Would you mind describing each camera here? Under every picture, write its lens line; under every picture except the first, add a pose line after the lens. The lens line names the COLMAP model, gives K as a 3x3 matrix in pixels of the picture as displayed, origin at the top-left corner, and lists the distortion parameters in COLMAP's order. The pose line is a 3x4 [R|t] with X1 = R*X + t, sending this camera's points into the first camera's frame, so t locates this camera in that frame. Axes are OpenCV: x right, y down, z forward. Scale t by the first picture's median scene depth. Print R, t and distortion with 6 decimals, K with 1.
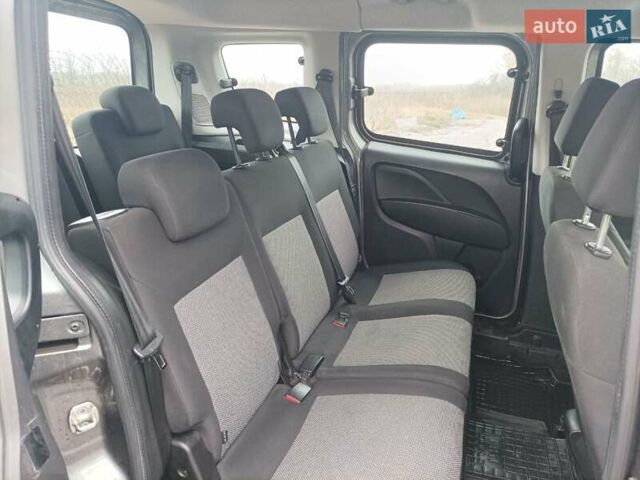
lens RADIAL K [[473.3, 0, 320.6], [0, 473.3, 242.5], [0, 0, 1]] dist [0.028961, -0.024345]
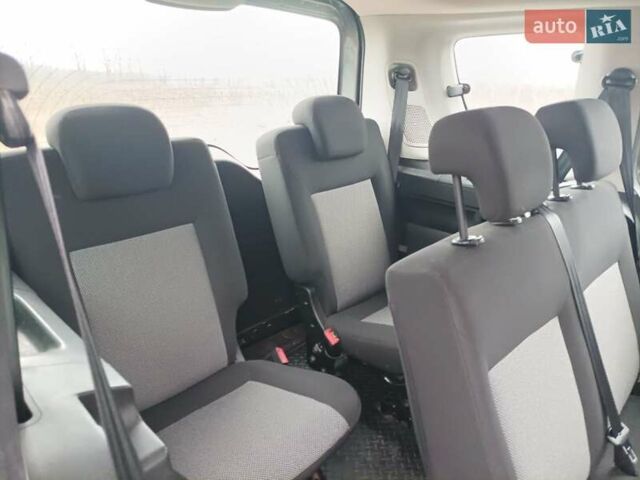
lens RADIAL K [[473.3, 0, 320.6], [0, 473.3, 242.5], [0, 0, 1]] dist [0.028961, -0.024345]
pose [[0.906815, 0.127919, -0.401652, -0.065391], [-0.127816, 0.991425, 0.027178, -0.102208], [0.401684, 0.026692, 0.915389, 0.266992]]
